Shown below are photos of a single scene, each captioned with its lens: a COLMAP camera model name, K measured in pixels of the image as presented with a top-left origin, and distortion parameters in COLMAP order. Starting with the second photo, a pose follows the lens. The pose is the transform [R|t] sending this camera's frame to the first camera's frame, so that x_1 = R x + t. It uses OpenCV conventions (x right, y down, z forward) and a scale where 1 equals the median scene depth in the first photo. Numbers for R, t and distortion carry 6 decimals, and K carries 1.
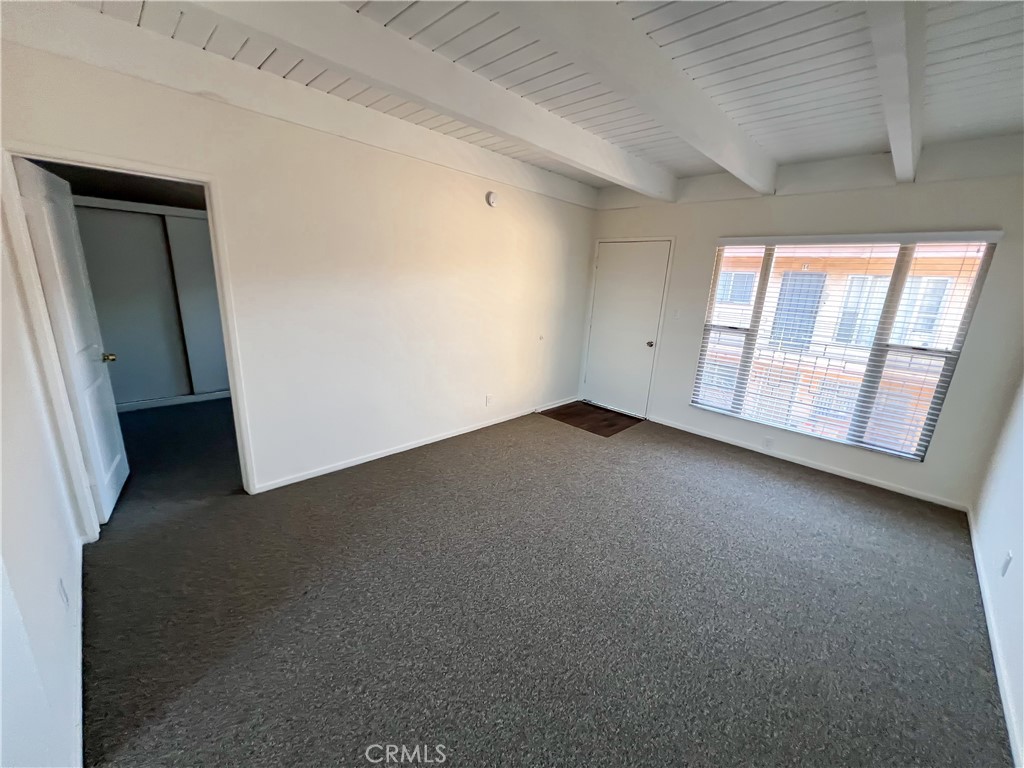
lens RADIAL K [[409.1, 0, 511.2], [0, 409.1, 385.6], [0, 0, 1]] dist [-0.002919, 0.000755]
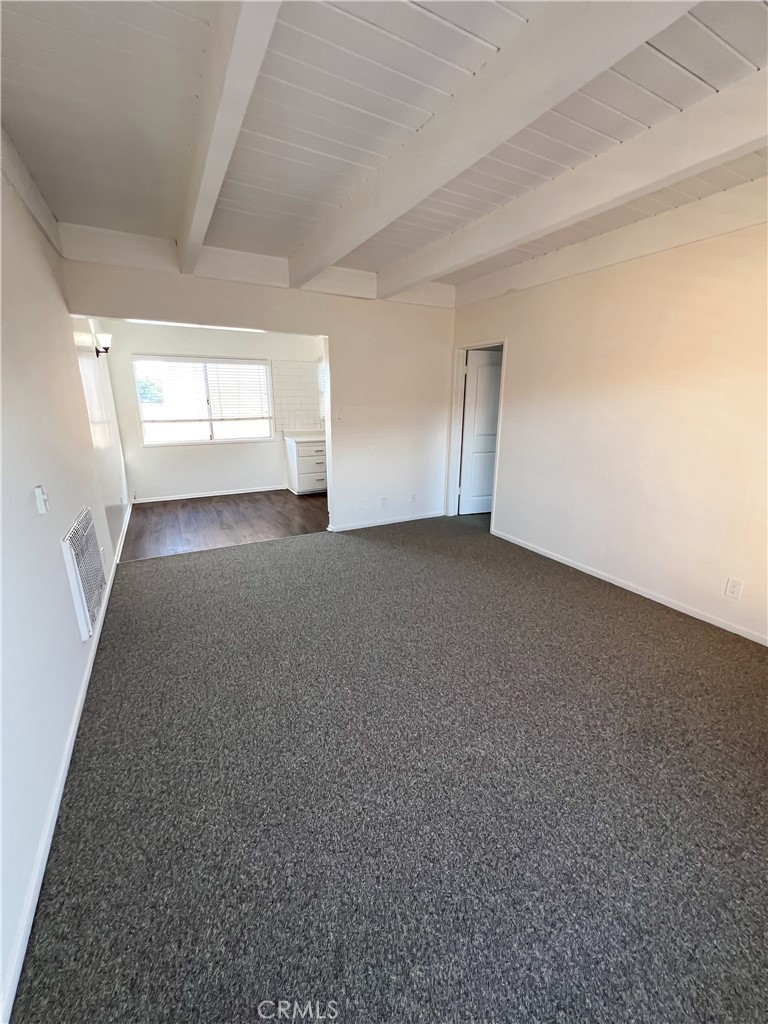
lens RADIAL K [[409.1, 0, 382.2], [0, 409.1, 508.6], [0, 0, 1]] dist [-0.002919, 0.000755]
pose [[-0.294752, 0.203943, -0.933557, 0.734737], [-0.259766, 0.923068, 0.283668, -0.125601], [0.919588, 0.326118, -0.219099, 0.706935]]
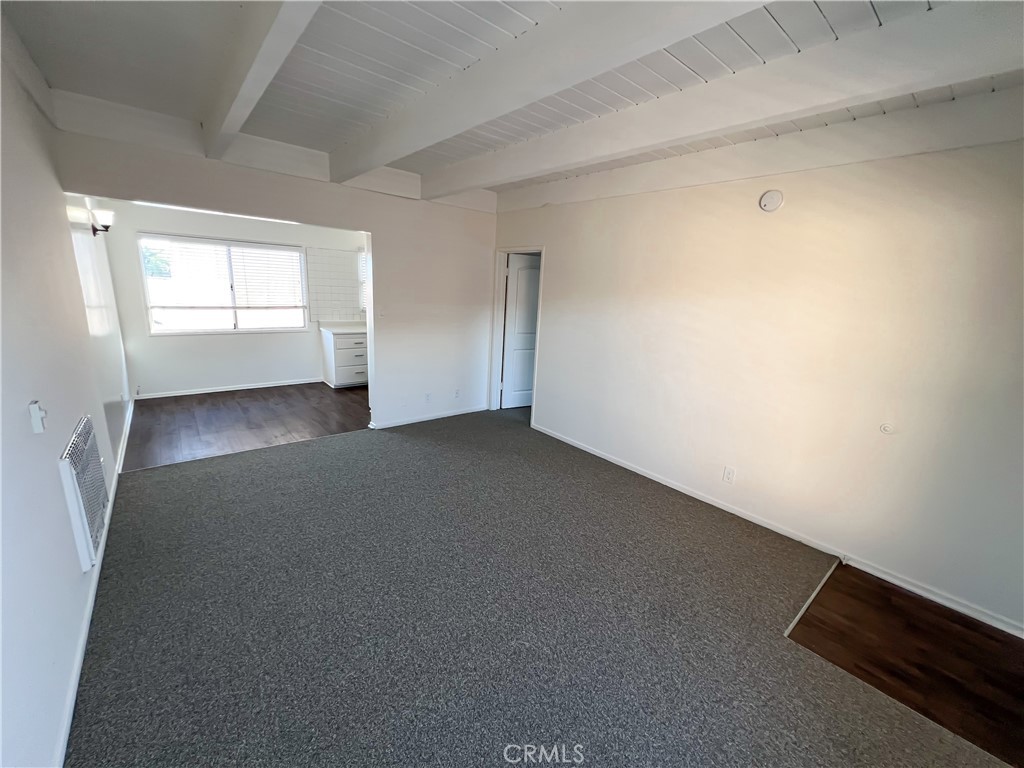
lens RADIAL K [[409.1, 0, 507.4], [0, 409.1, 385.2], [0, 0, 1]] dist [-0.002919, 0.000755]
pose [[-0.098251, 0.181947, -0.978388, 0.760381], [-0.305888, 0.930027, 0.203671, -0.159091], [0.946984, 0.319288, -0.035720, 0.694014]]
